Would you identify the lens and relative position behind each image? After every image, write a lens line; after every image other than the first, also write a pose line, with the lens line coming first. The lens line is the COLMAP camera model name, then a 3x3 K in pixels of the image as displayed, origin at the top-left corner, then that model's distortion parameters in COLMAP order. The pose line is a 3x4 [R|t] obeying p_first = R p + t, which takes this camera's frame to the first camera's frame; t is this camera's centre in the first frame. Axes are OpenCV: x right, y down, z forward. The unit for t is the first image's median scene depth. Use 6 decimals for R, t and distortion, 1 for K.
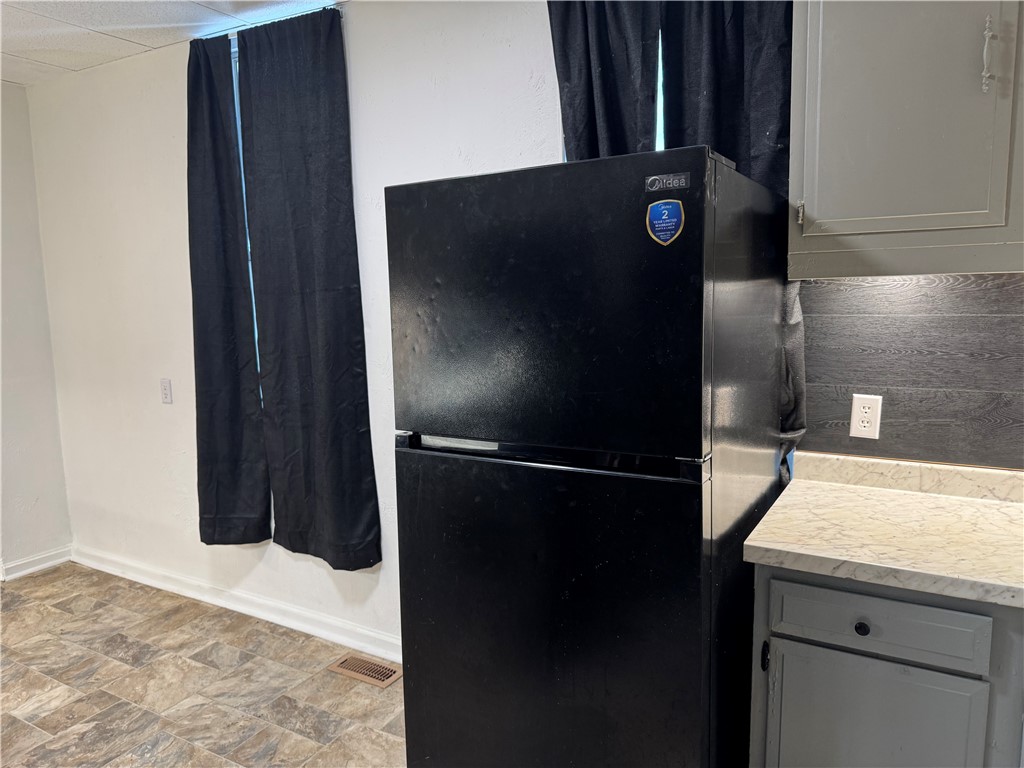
lens RADIAL K [[722.9, 0, 513.0], [0, 722.9, 383.8], [0, 0, 1]] dist [0.008571, -0.025378]
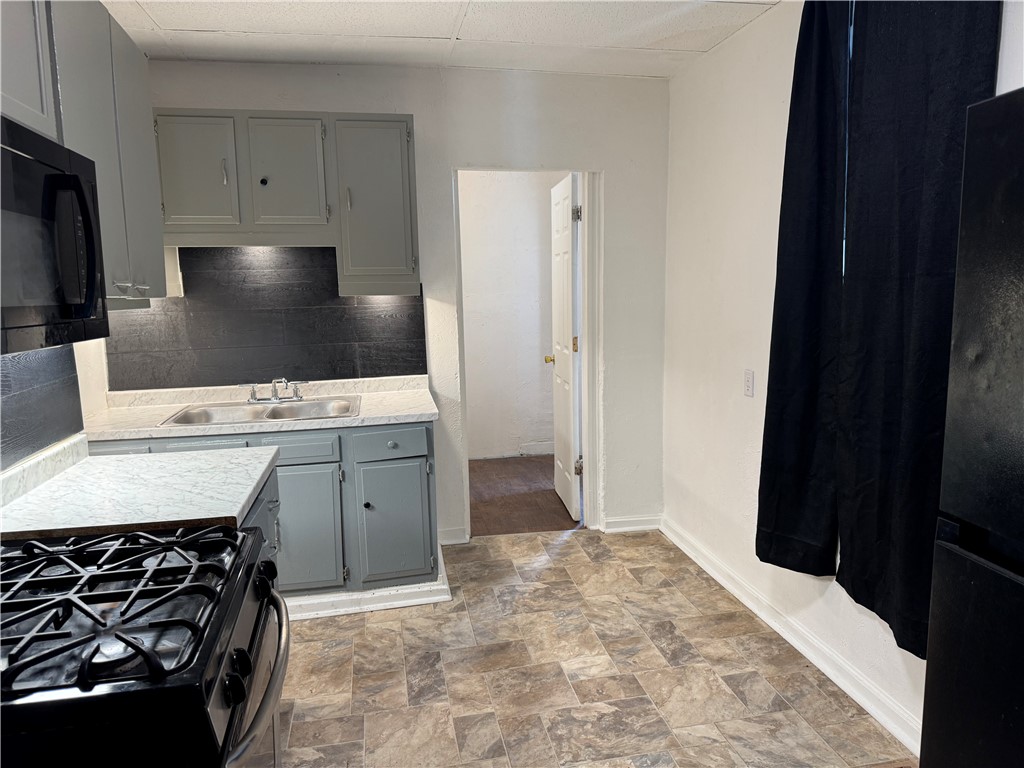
lens RADIAL K [[722.9, 0, 507.6], [0, 722.9, 379.6], [0, 0, 1]] dist [0.008571, -0.025378]
pose [[0.639240, 0.111136, -0.760934, 0.032760], [-0.090814, 0.993488, 0.068810, -0.033382], [0.763626, 0.025118, 0.645170, 0.189481]]
